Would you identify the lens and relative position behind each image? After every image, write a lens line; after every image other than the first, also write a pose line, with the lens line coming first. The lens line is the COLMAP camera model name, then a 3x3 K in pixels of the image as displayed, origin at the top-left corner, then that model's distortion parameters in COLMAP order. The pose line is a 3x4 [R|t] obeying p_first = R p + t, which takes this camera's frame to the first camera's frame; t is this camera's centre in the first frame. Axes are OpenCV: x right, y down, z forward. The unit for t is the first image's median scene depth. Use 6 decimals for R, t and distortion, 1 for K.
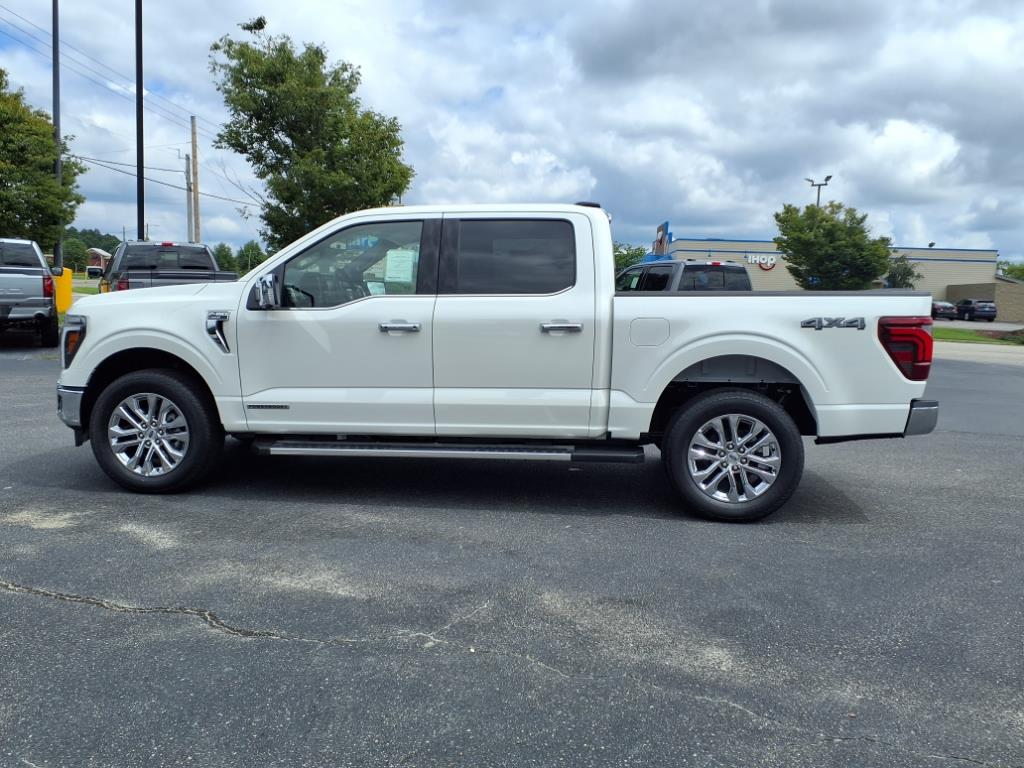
lens RADIAL K [[809.1, 0, 491.0], [0, 809.1, 367.7], [0, 0, 1]] dist [0.031319, -0.026329]
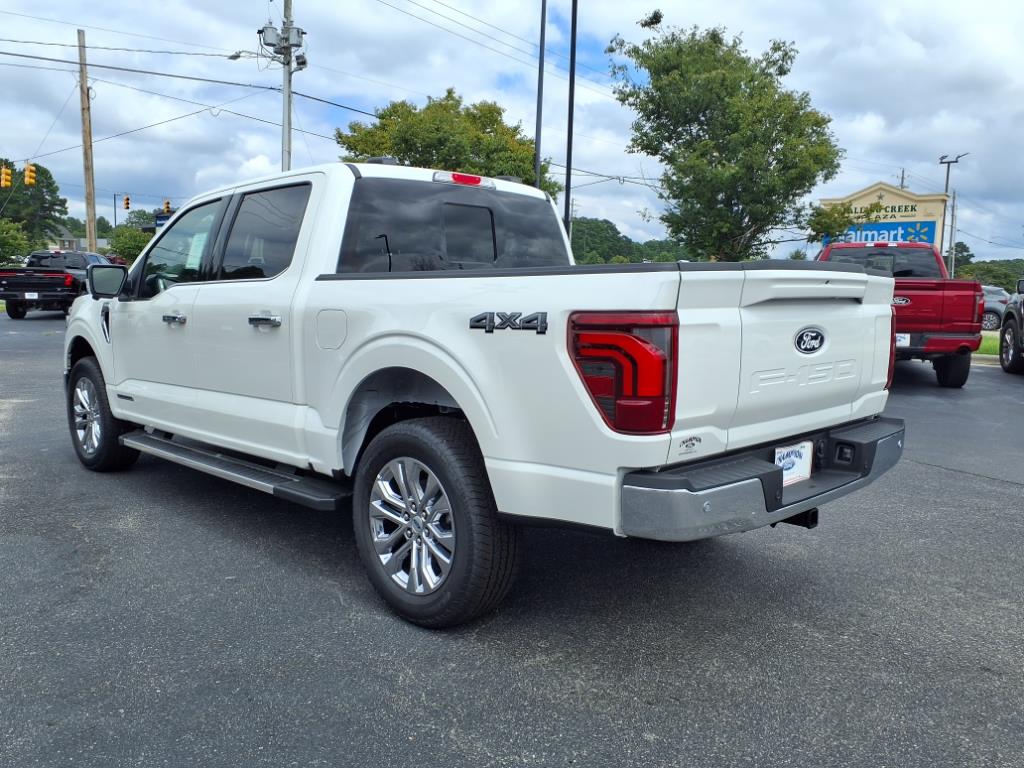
lens RADIAL K [[809.1, 0, 520.0], [0, 809.1, 384.2], [0, 0, 1]] dist [0.031319, -0.026329]
pose [[0.798159, 0.063862, -0.599053, 0.751238], [-0.057976, 0.997893, 0.029136, -0.026499], [0.599651, 0.011475, 0.800179, 0.523476]]
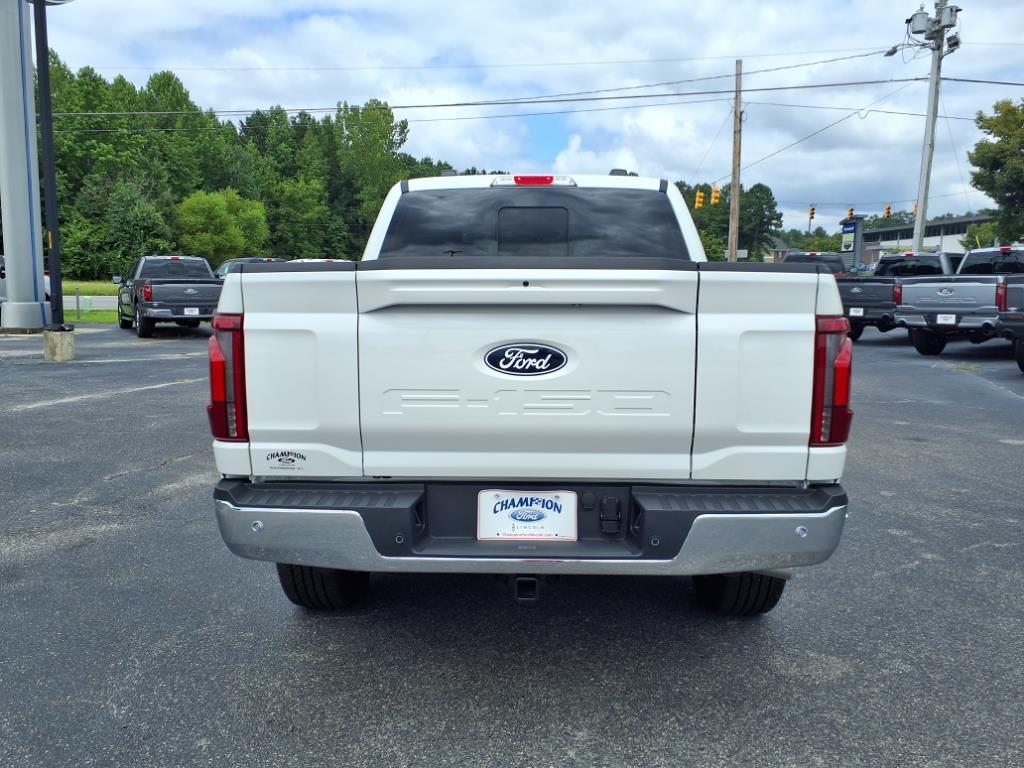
lens RADIAL K [[809.1, 0, 523.4], [0, 809.1, 387.3], [0, 0, 1]] dist [0.031319, -0.026329]
pose [[0.124710, 0.105050, -0.986616, 1.035047], [-0.101153, 0.990544, 0.092683, -0.083998], [0.987024, 0.088241, 0.134157, 1.108455]]
